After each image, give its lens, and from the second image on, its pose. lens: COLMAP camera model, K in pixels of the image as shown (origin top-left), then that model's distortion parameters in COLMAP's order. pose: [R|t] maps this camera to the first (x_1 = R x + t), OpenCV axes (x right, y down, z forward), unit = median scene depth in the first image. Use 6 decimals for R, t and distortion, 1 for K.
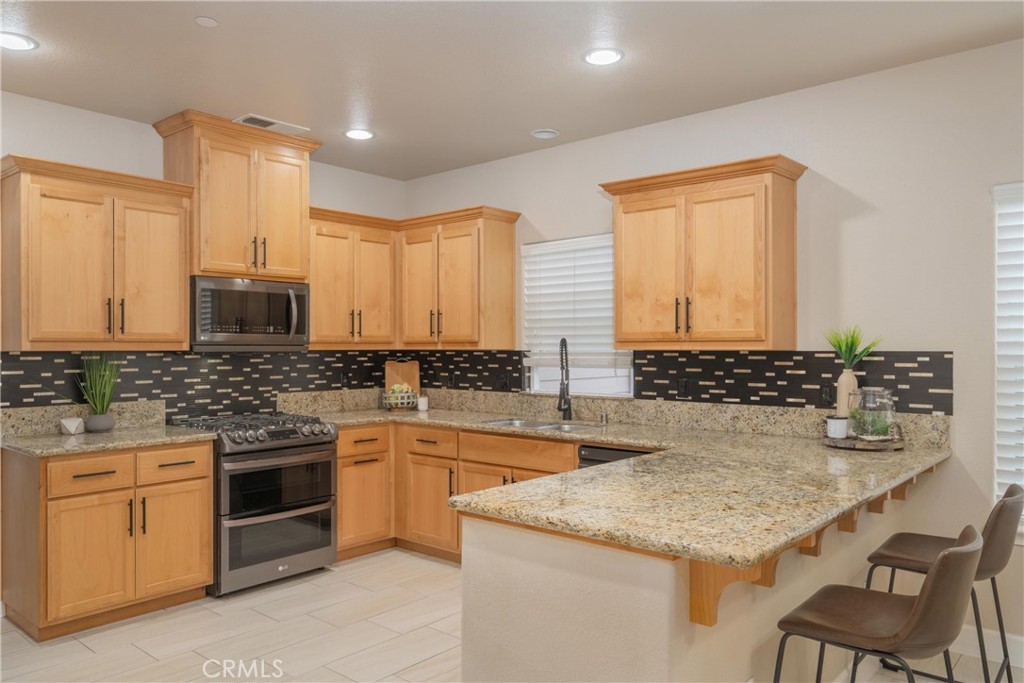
lens RADIAL K [[715.0, 0, 520.9], [0, 715.0, 346.3], [0, 0, 1]] dist [0.003775, 0.001117]
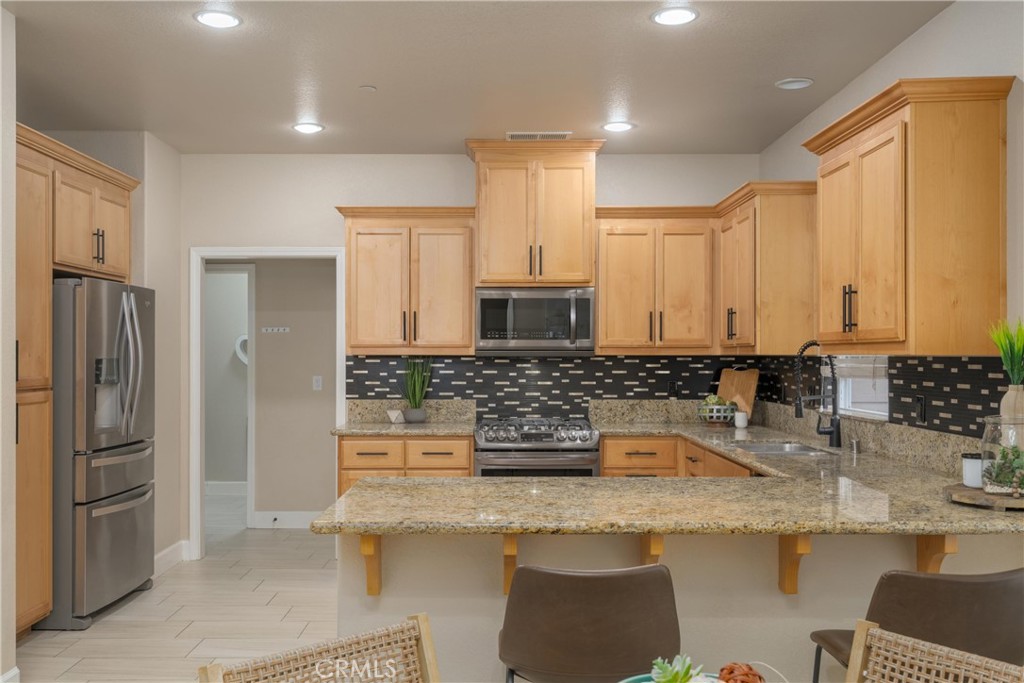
lens RADIAL K [[961.2, 0, 512.0], [0, 961.2, 341.5], [0, 0, 1]] dist [-0.009418, -0.001035]
pose [[0.656589, -0.008586, -0.754200, 0.722914], [0.000043, 0.999936, -0.011347, 0.001849], [0.754249, 0.007418, 0.656547, 0.071619]]
